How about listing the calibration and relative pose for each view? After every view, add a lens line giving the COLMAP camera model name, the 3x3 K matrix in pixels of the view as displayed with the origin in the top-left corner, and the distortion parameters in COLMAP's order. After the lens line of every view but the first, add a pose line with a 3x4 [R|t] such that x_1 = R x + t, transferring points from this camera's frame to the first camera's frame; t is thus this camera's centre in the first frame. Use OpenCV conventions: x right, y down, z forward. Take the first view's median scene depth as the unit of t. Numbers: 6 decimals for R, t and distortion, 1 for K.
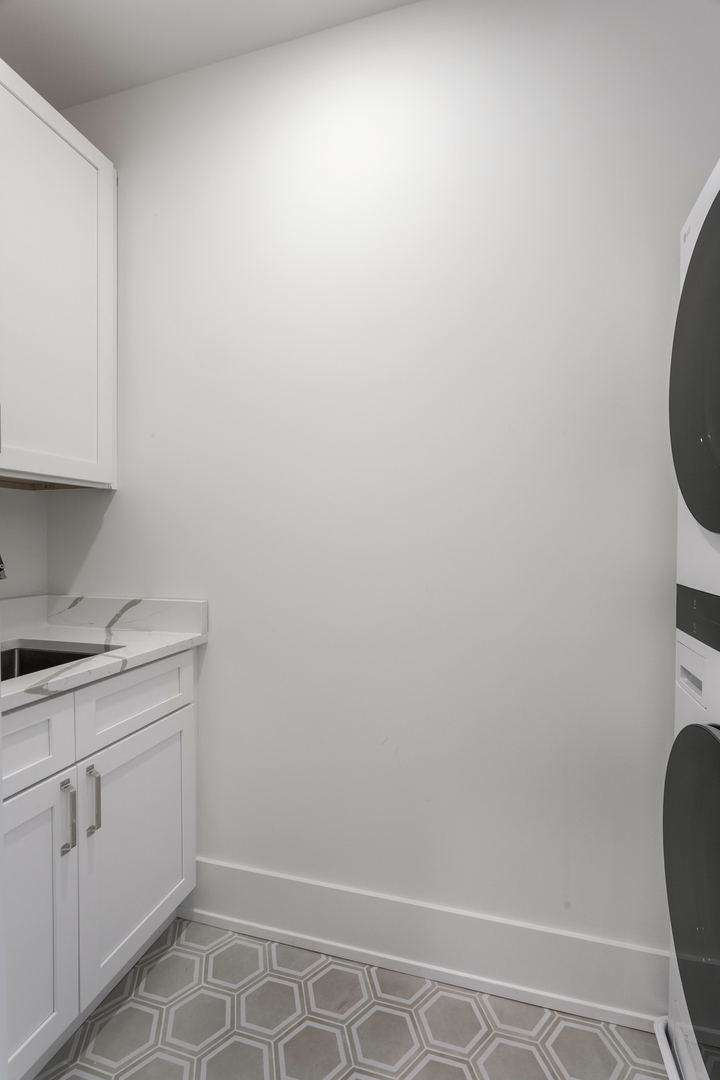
lens RADIAL K [[518.1, 0, 363.4], [0, 518.1, 540.6], [0, 0, 1]] dist [-0.005153, -0.000071]
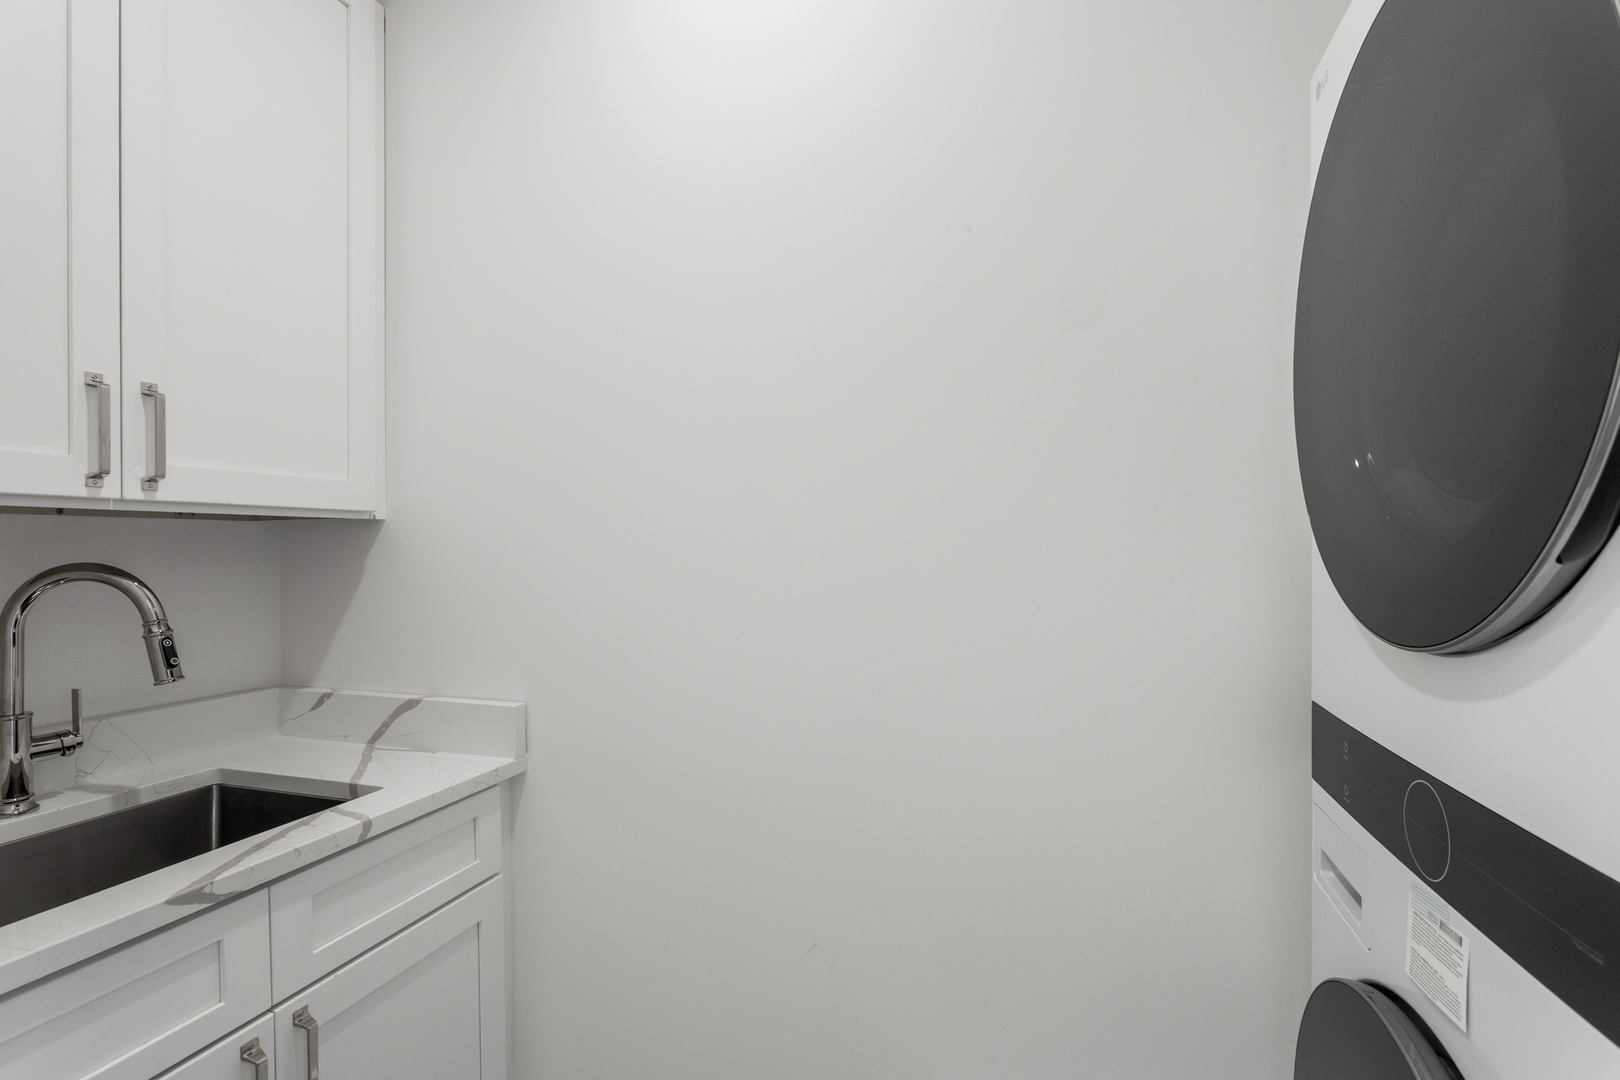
lens RADIAL K [[777.2, 0, 803.5], [0, 777.2, 542.3], [0, 0, 1]] dist [-0.005153, -0.000071]
pose [[0.999362, -0.007736, -0.034874, 0.063511], [0.007402, 0.999926, -0.009672, -0.066868], [0.034946, 0.009408, 0.999345, 0.103400]]
